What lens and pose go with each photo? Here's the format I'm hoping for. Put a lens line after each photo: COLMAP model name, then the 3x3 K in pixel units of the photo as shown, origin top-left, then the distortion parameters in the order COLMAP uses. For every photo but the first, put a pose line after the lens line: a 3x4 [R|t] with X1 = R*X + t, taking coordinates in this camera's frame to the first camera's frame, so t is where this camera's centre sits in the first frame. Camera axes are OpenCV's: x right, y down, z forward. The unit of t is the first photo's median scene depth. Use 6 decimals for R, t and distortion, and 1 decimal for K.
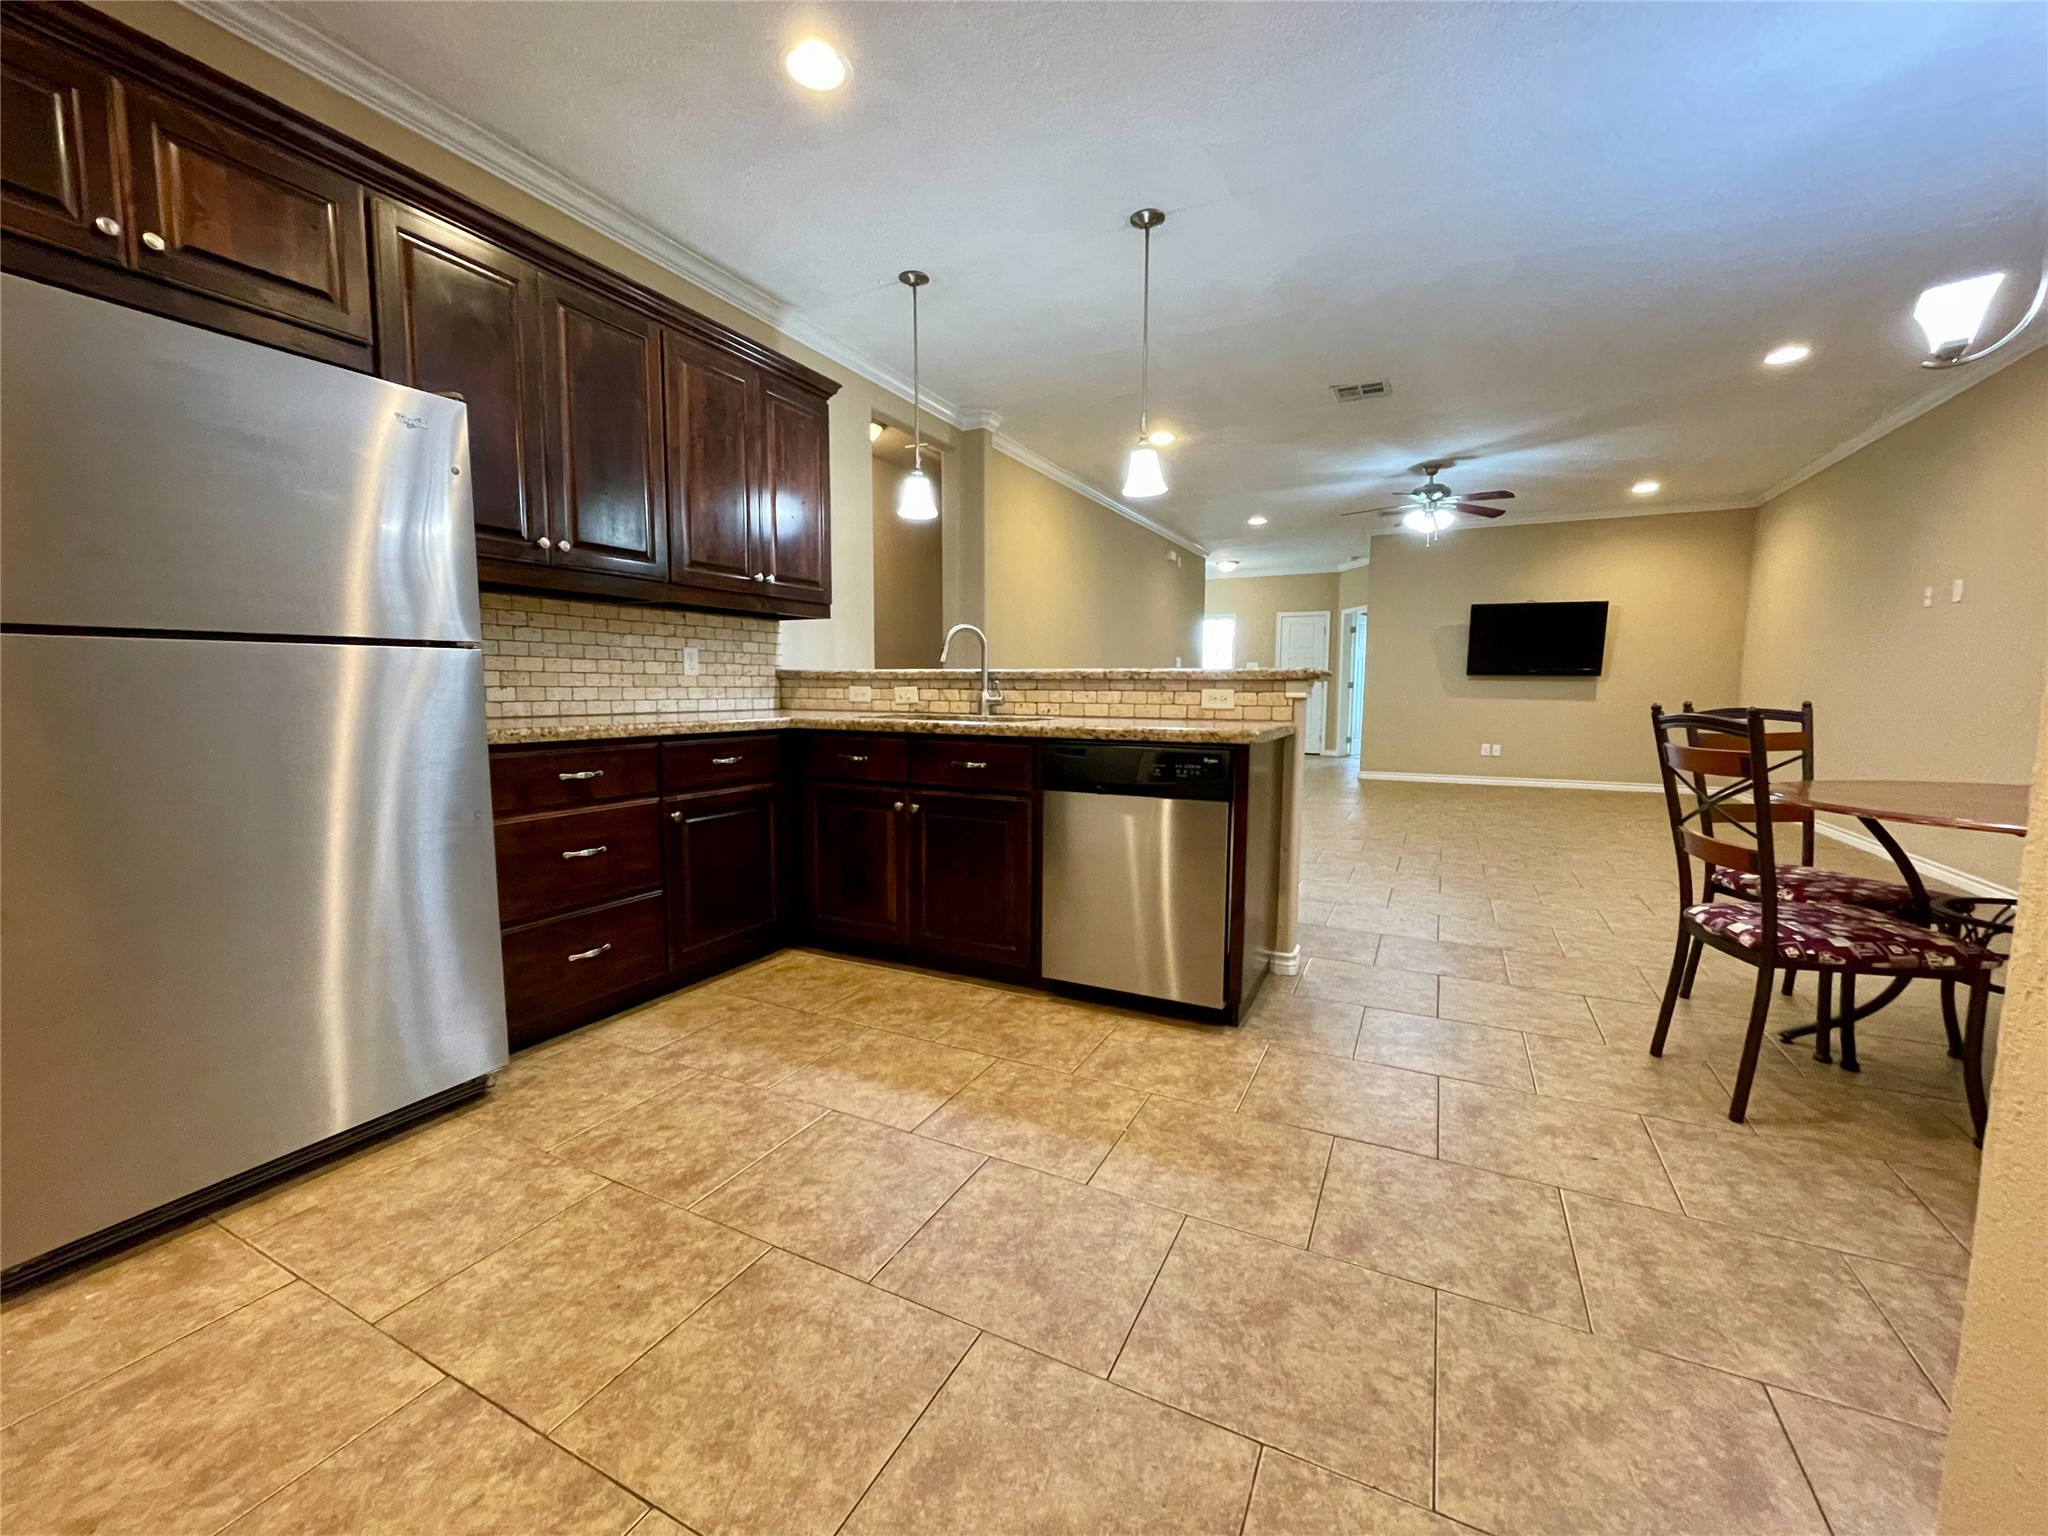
lens RADIAL K [[831.4, 0, 1021.8], [0, 831.4, 770.0], [0, 0, 1]] dist [-0.003388, 0.000052]
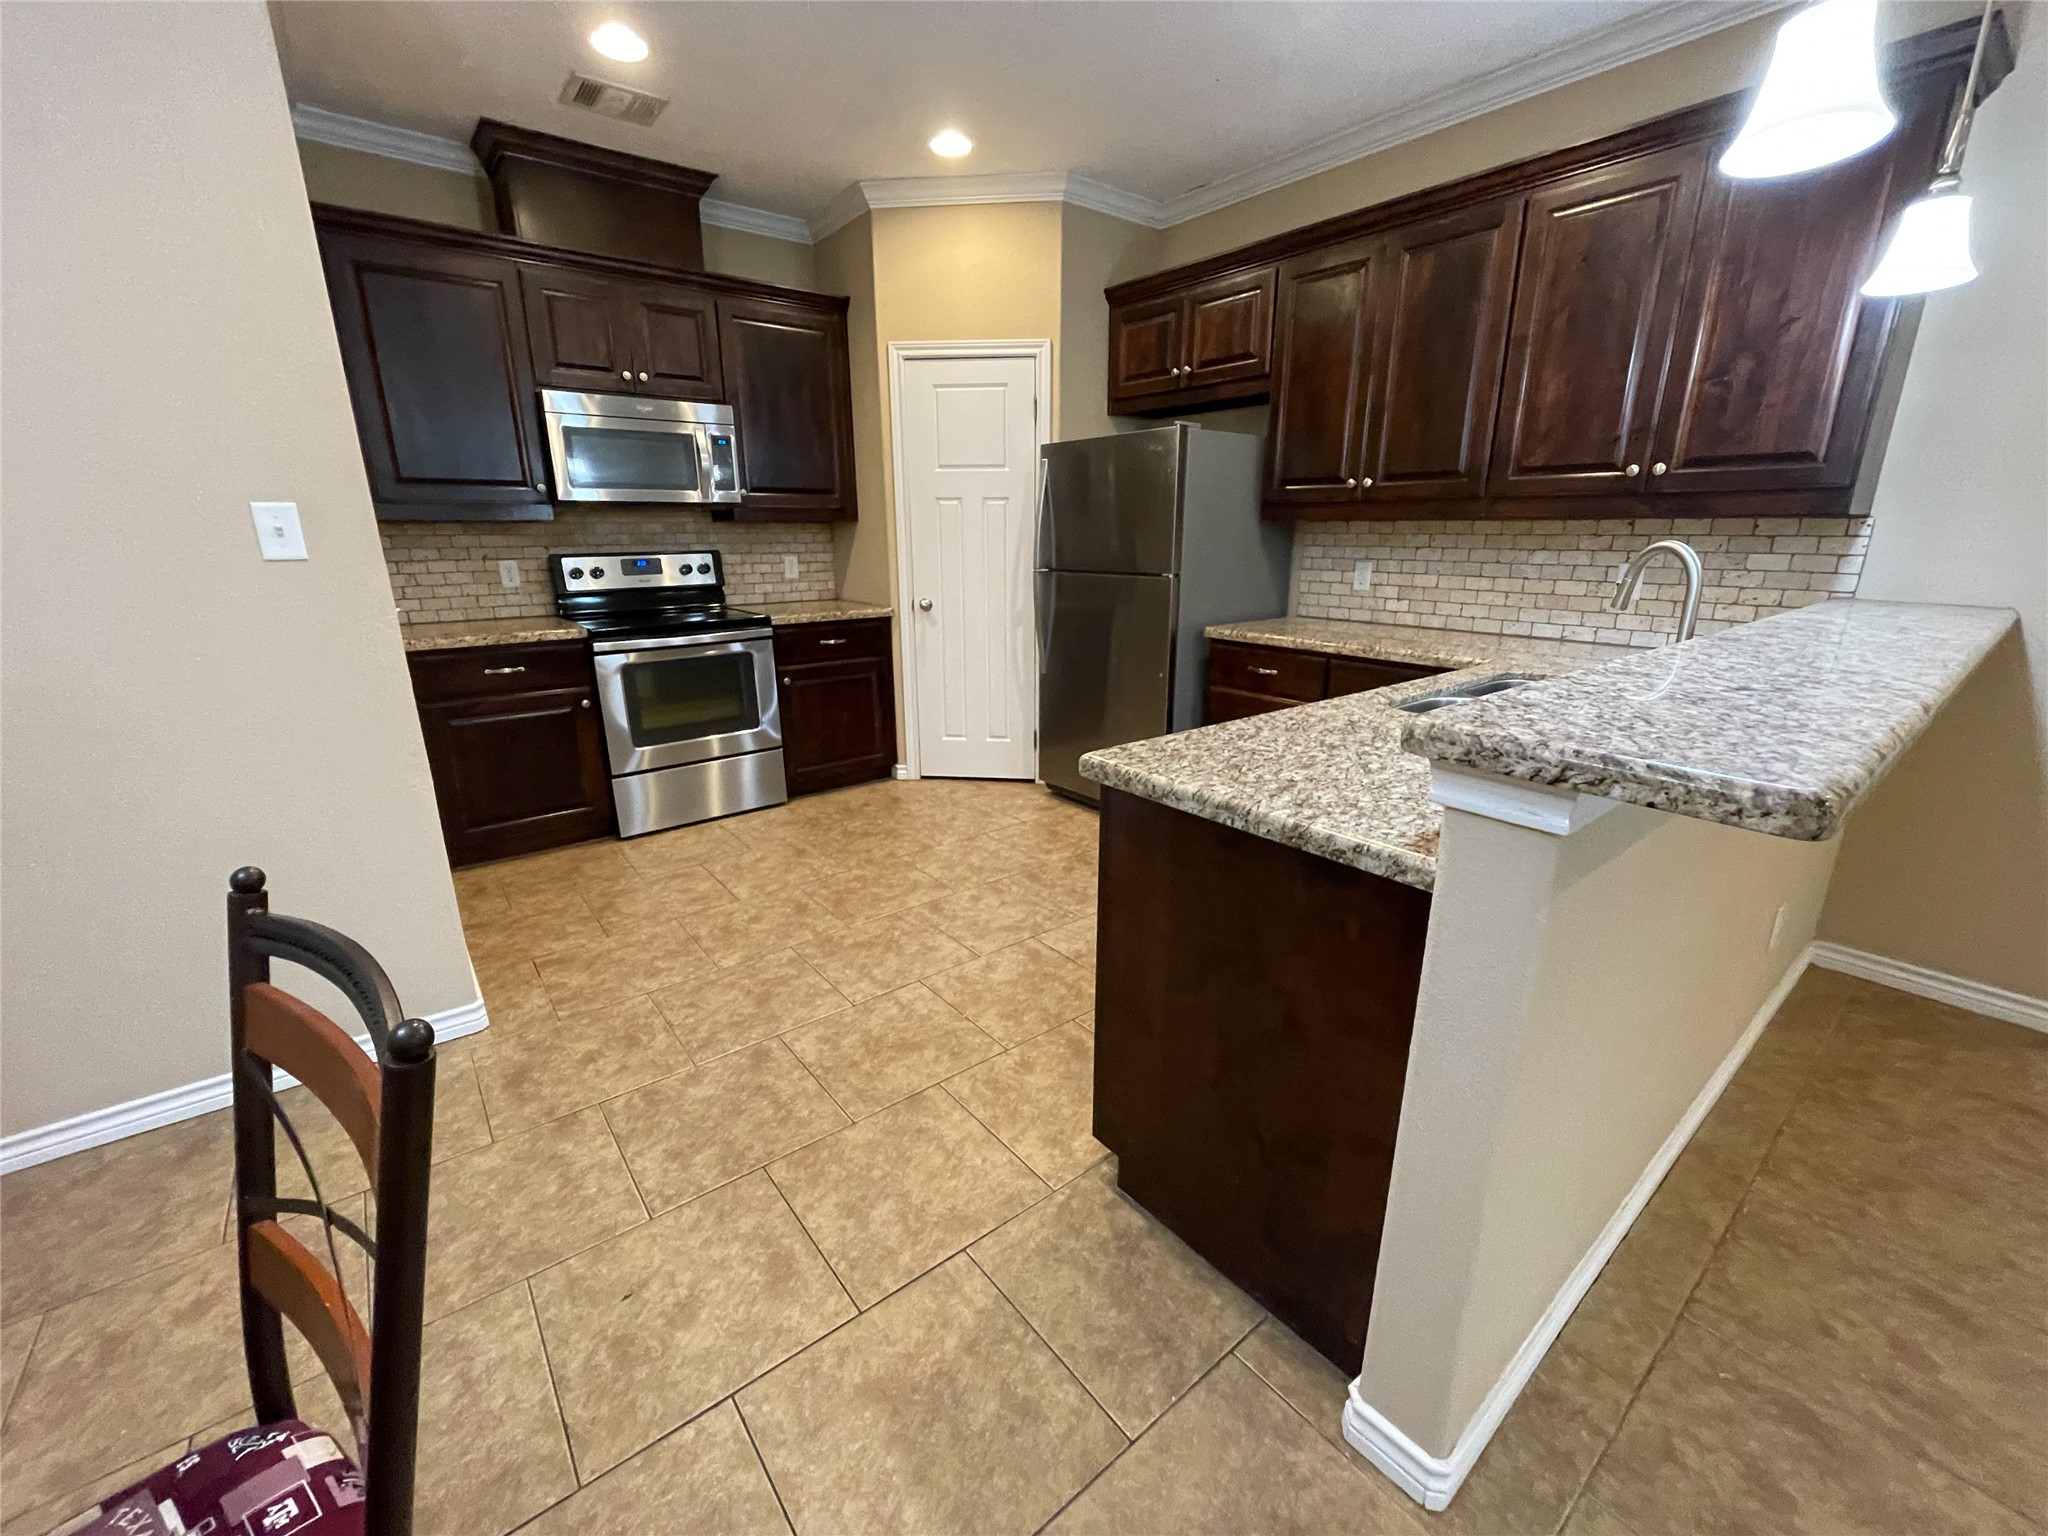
lens RADIAL K [[831.4, 0, 1019.4], [0, 831.4, 764.4], [0, 0, 1]] dist [-0.003388, 0.000052]
pose [[-0.424709, 0.240532, -0.872792, 0.992470], [-0.091439, 0.947733, 0.305680, -0.262198], [0.900700, 0.209632, -0.380517, 1.382888]]
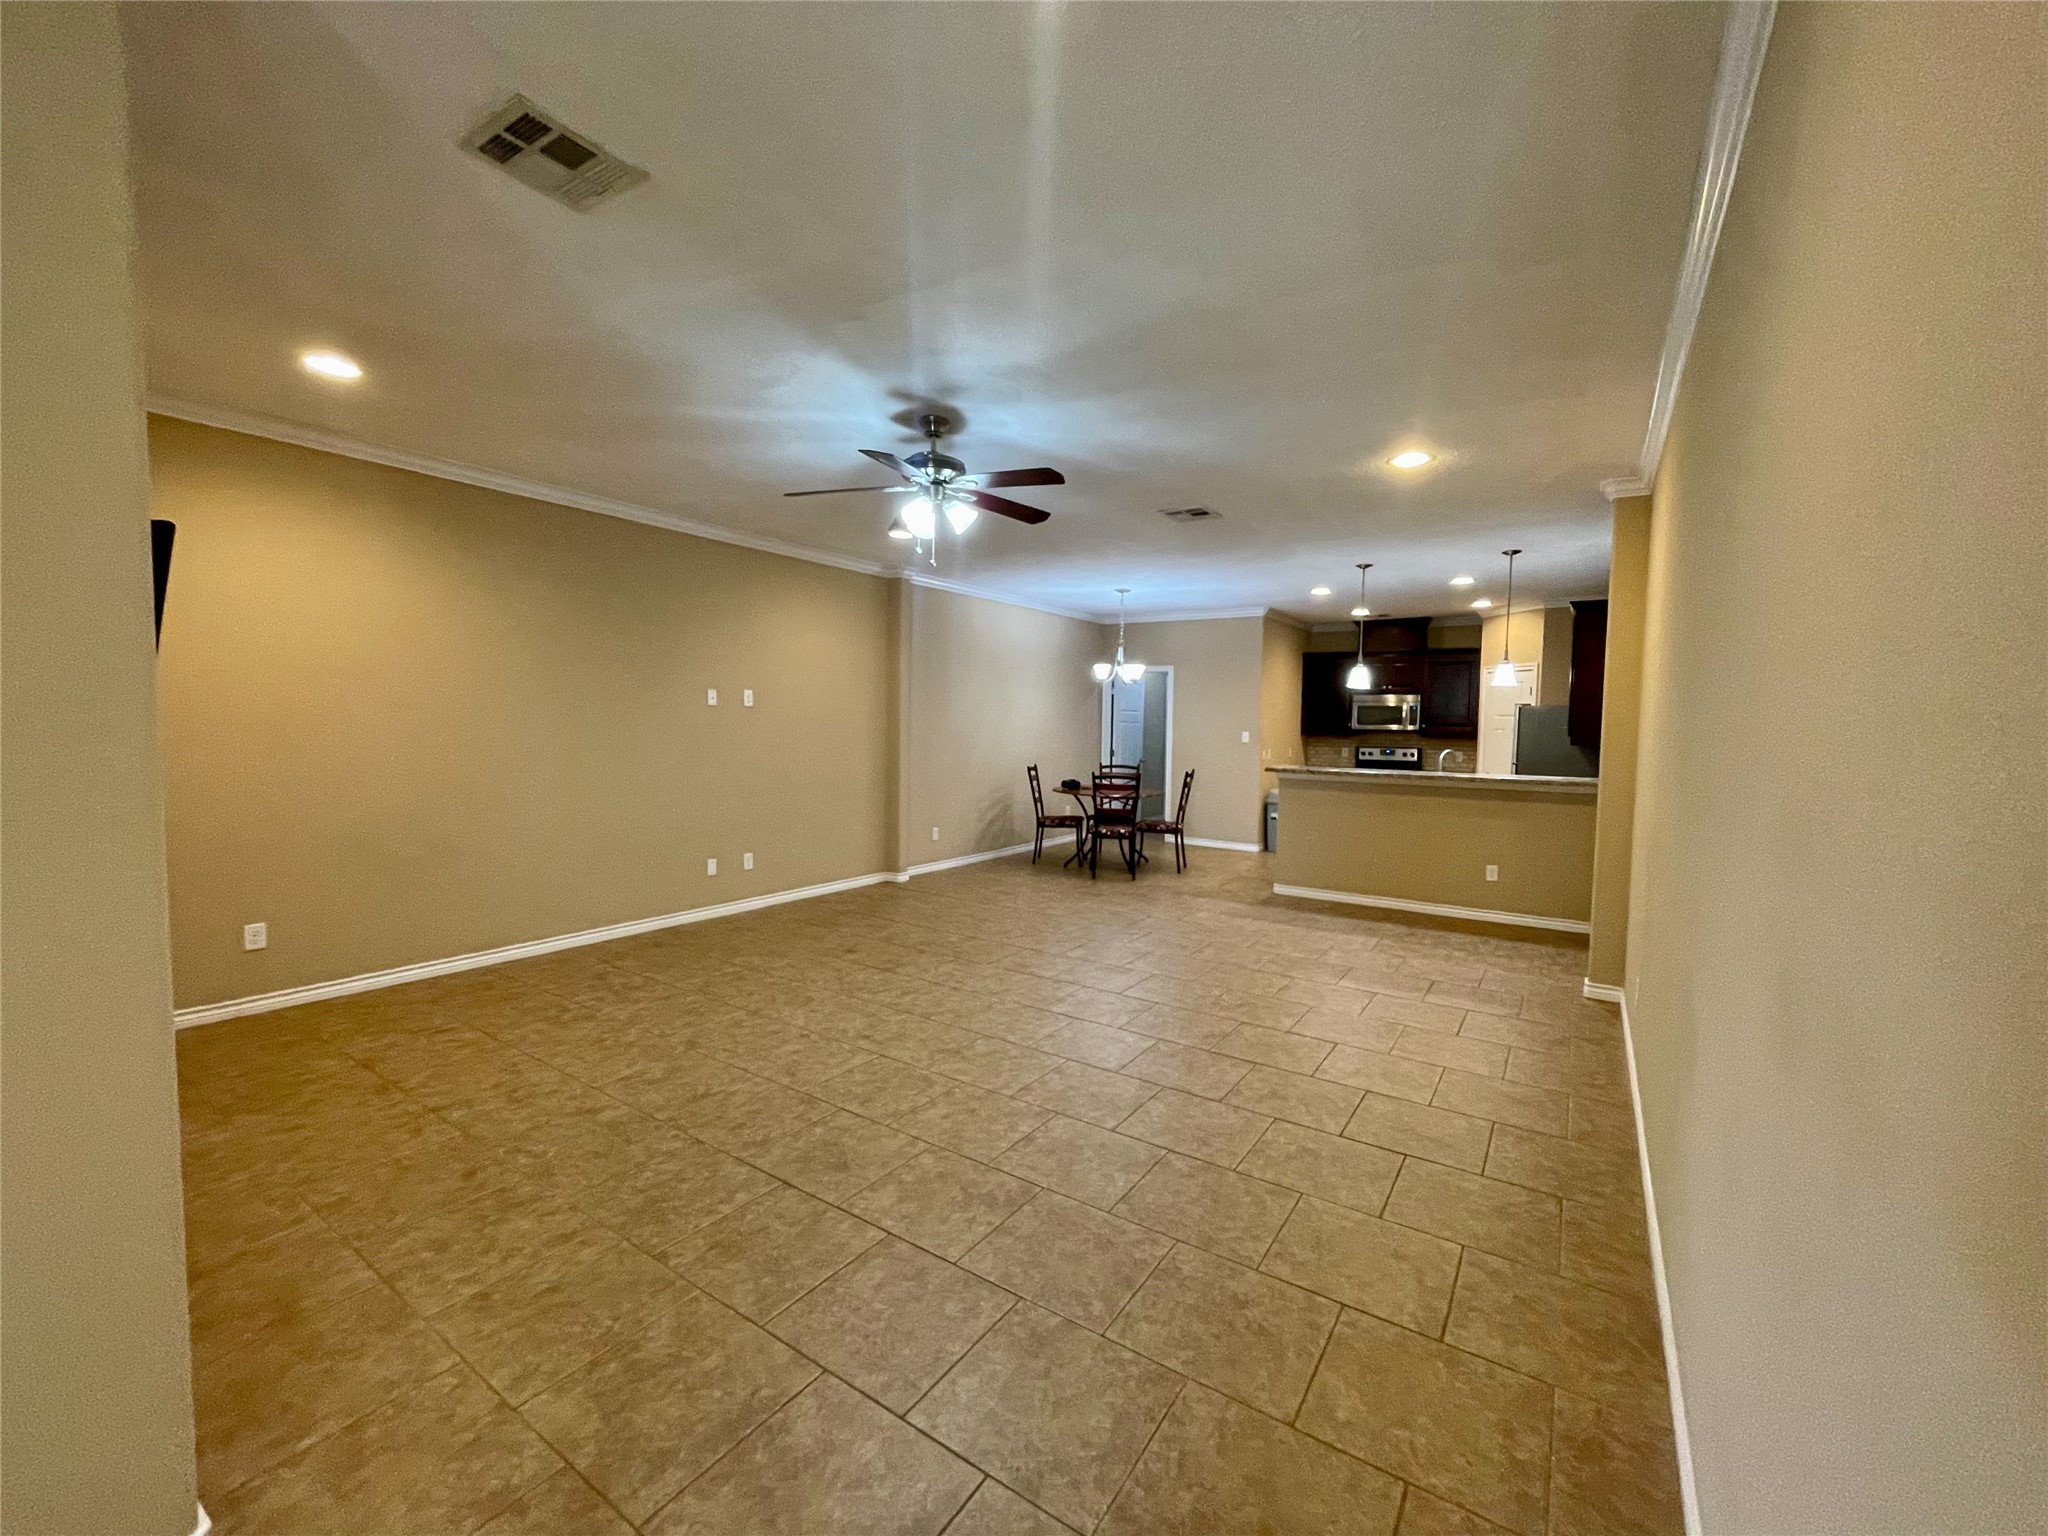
lens RADIAL K [[831.4, 0, 1023.9], [0, 831.4, 766.4], [0, 0, 1]] dist [-0.003388, 0.000052]
pose [[-0.991187, -0.037337, 0.127096, 1.127375], [-0.016878, 0.987232, 0.158391, -0.698762], [-0.131387, 0.154850, -0.979162, 4.935920]]
